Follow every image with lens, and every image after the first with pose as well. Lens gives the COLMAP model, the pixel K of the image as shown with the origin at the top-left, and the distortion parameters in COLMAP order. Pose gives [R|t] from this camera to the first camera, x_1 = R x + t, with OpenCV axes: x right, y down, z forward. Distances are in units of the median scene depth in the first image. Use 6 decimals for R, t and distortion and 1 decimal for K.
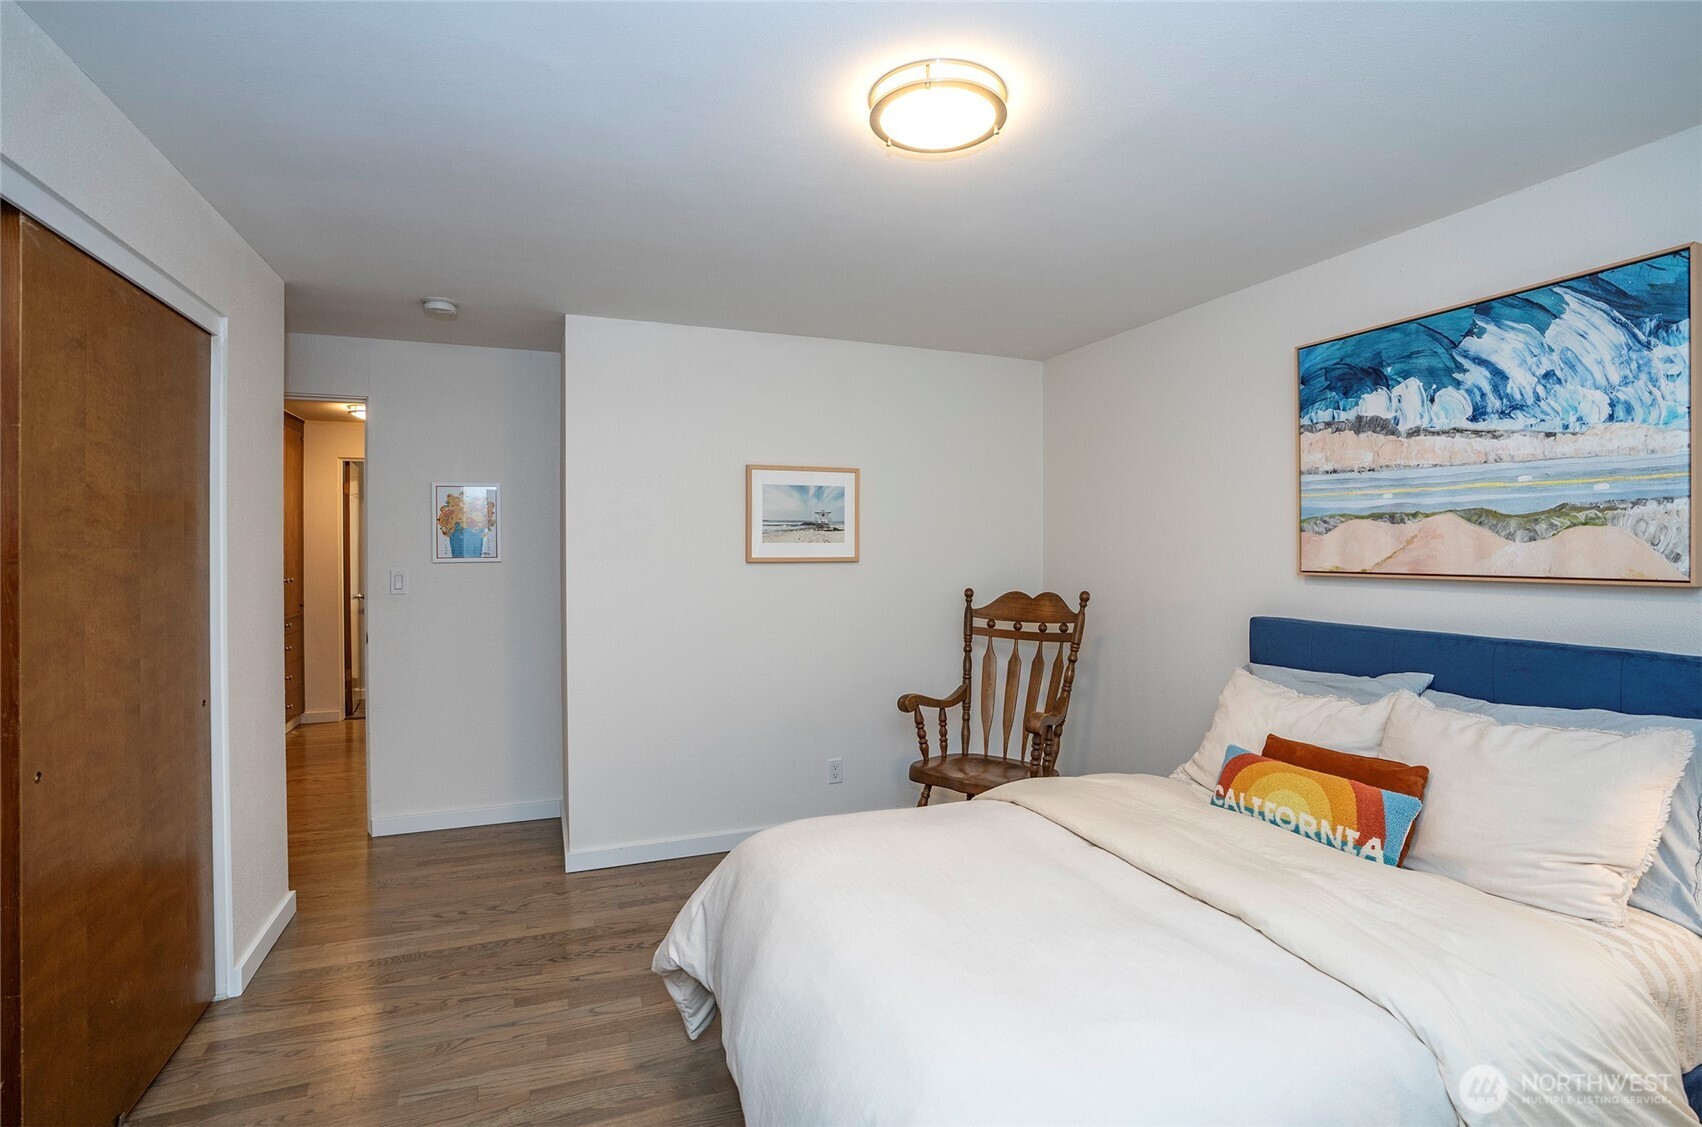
lens RADIAL K [[811.4, 0, 874.1], [0, 811.4, 554.2], [0, 0, 1]] dist [-0.053075, 0.027168]
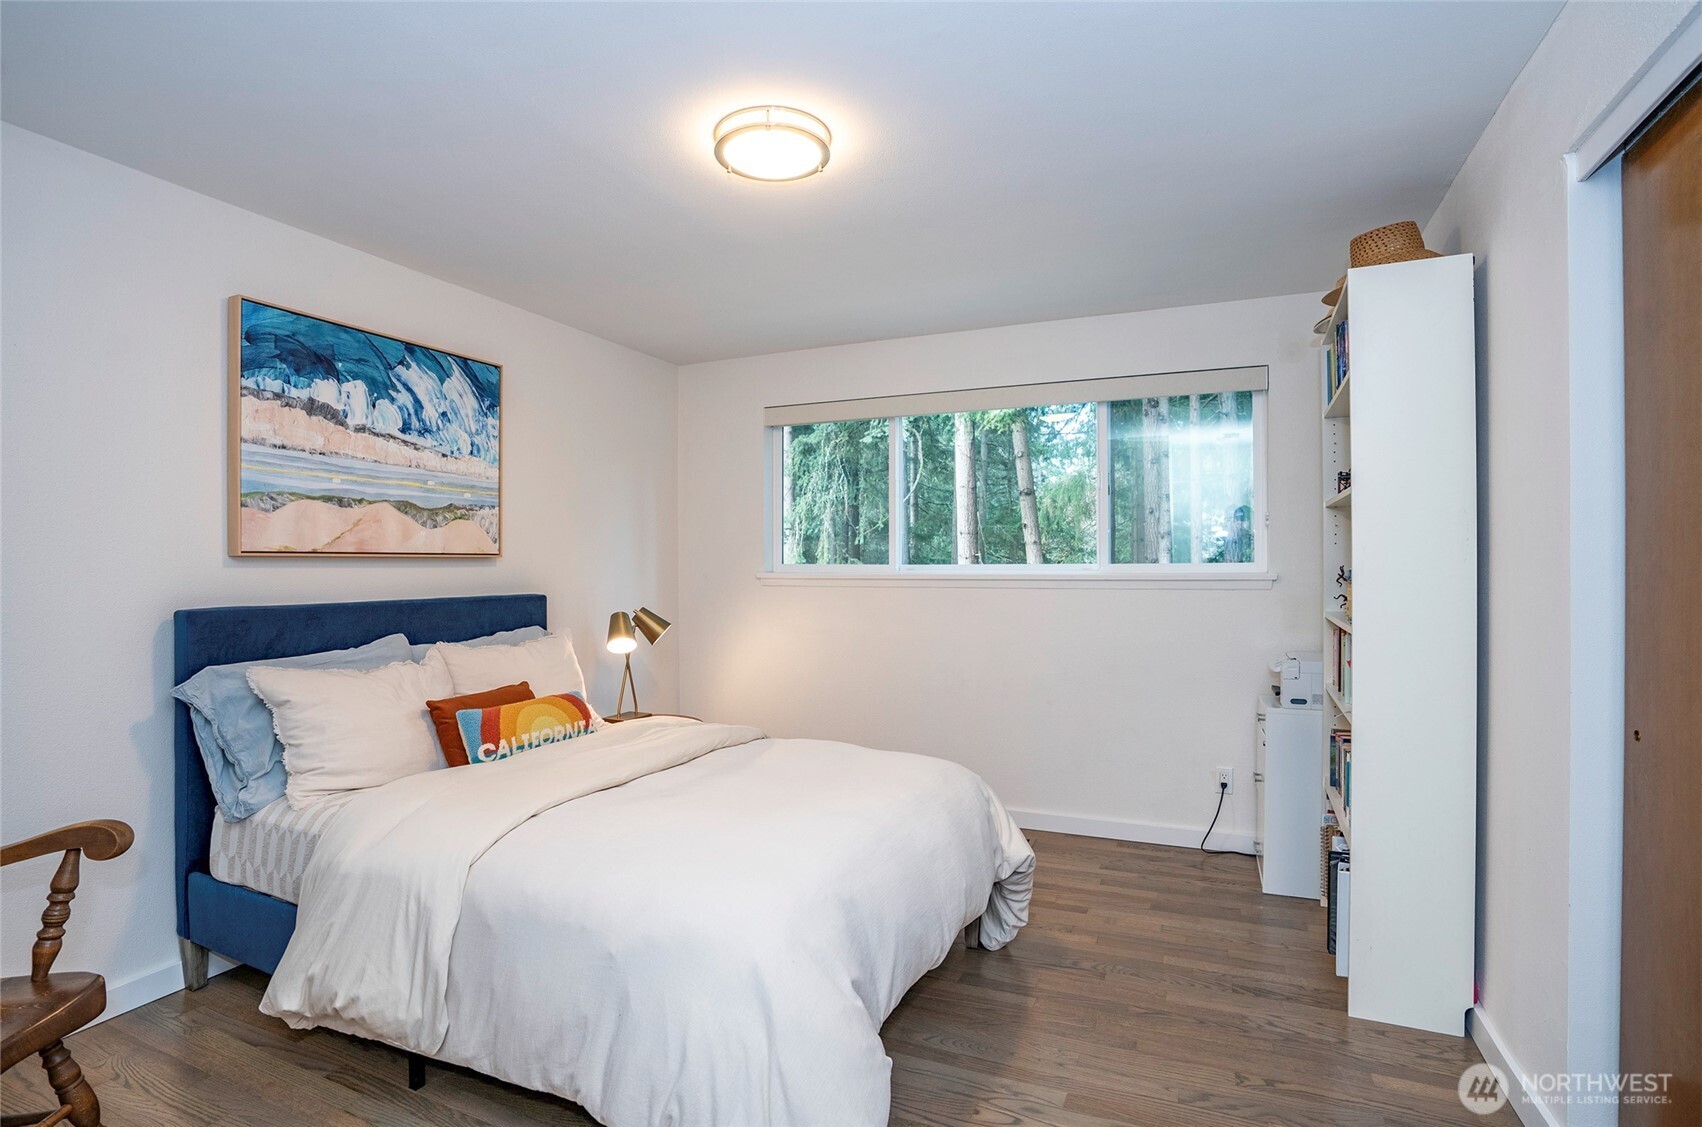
lens RADIAL K [[815.9, 0, 851.0], [0, 815.9, 563.5], [0, 0, 1]] dist [-0.057807, 0.000199]
pose [[-0.682481, 0.005171, 0.730885, -0.662608], [0.010921, 0.999935, 0.003123, 0.046293], [-0.730822, 0.010114, -0.682493, 1.318974]]
